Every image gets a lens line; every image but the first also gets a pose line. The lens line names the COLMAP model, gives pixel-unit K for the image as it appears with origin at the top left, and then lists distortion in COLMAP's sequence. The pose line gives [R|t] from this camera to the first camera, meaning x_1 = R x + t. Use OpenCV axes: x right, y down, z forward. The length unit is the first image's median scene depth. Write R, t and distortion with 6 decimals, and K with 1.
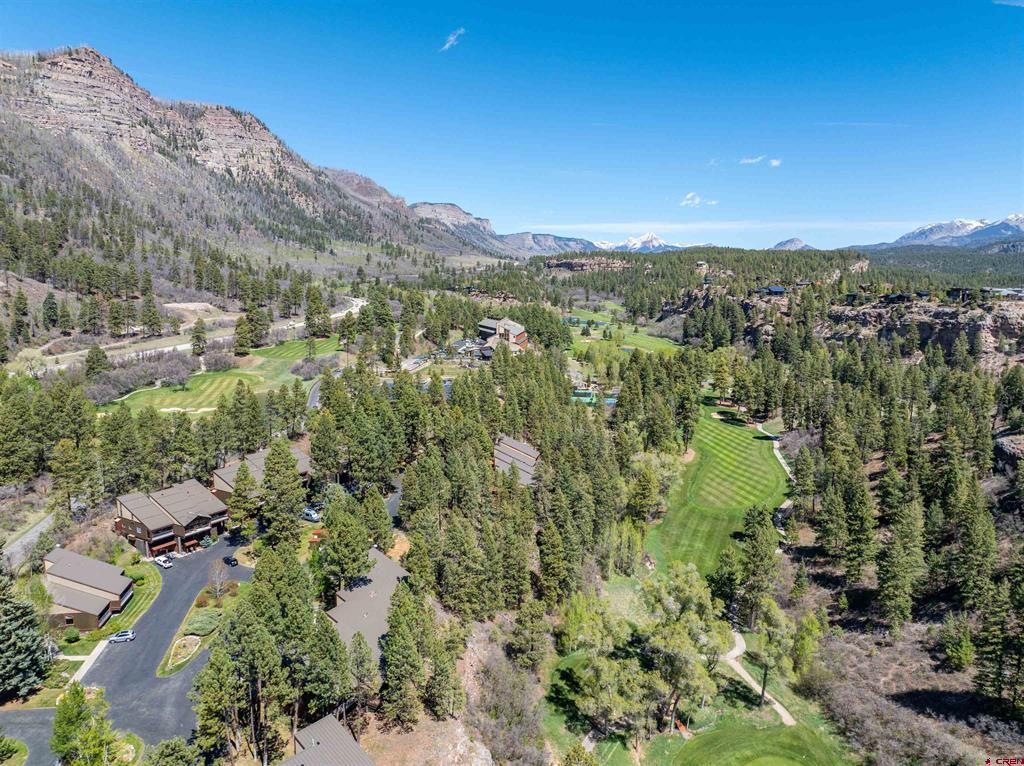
lens RADIAL K [[719.6, 0, 514.9], [0, 719.6, 376.8], [0, 0, 1]] dist [-0.045017, 0.012464]
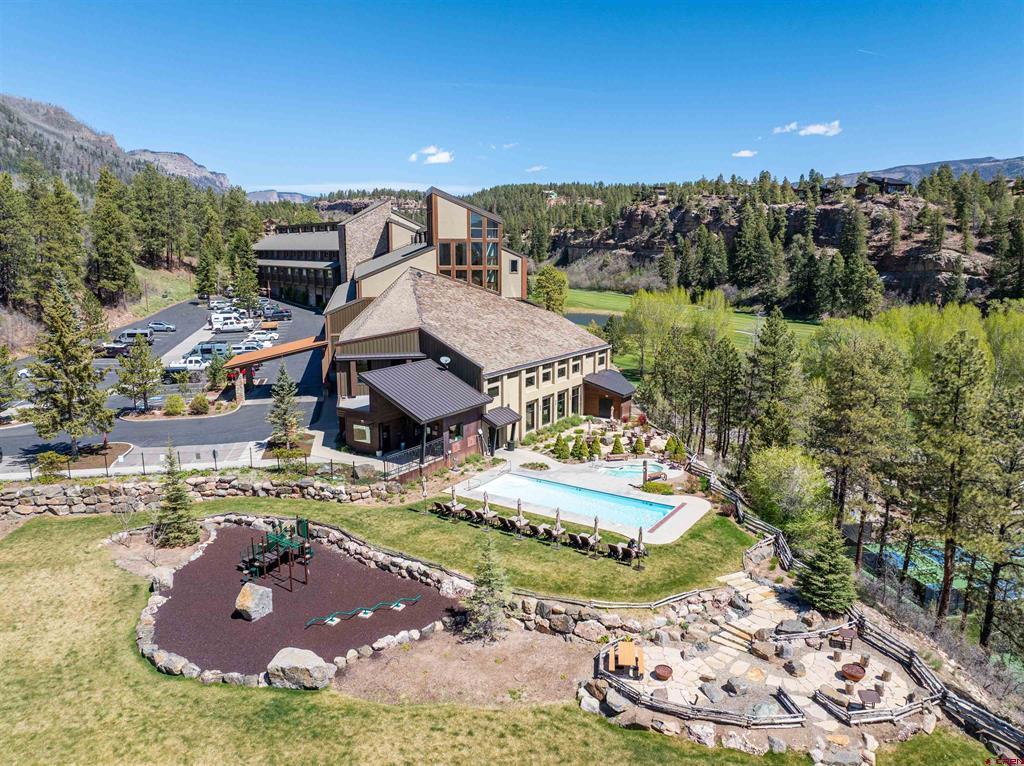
lens RADIAL K [[719.6, 0, 514.9], [0, 719.6, 376.8], [0, 0, 1]] dist [-0.045017, 0.012464]
pose [[0.943082, -0.064856, 0.326175, -0.015926], [0.049003, 0.997194, 0.056597, -0.010755], [-0.328931, -0.037392, 0.943613, 0.229151]]
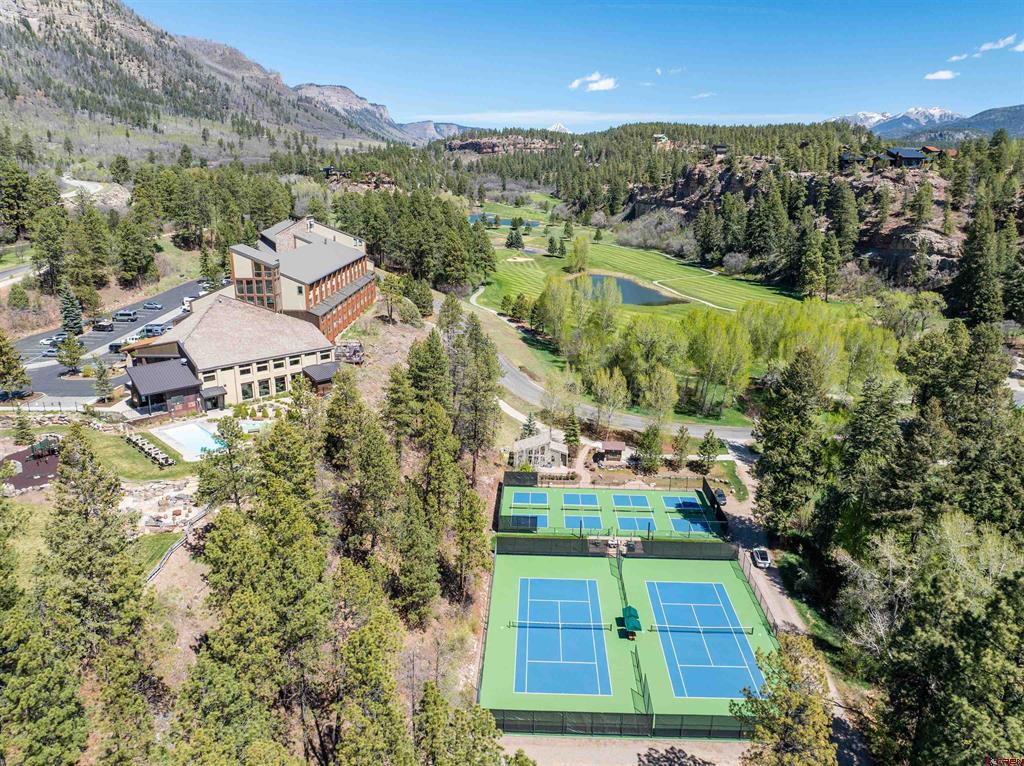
lens RADIAL K [[719.6, 0, 514.9], [0, 719.6, 376.8], [0, 0, 1]] dist [-0.045017, 0.012464]
pose [[0.991756, -0.036022, 0.122971, 0.012269], [0.018416, 0.989779, 0.141414, -0.016499], [-0.126808, -0.137984, 0.982283, 0.197622]]
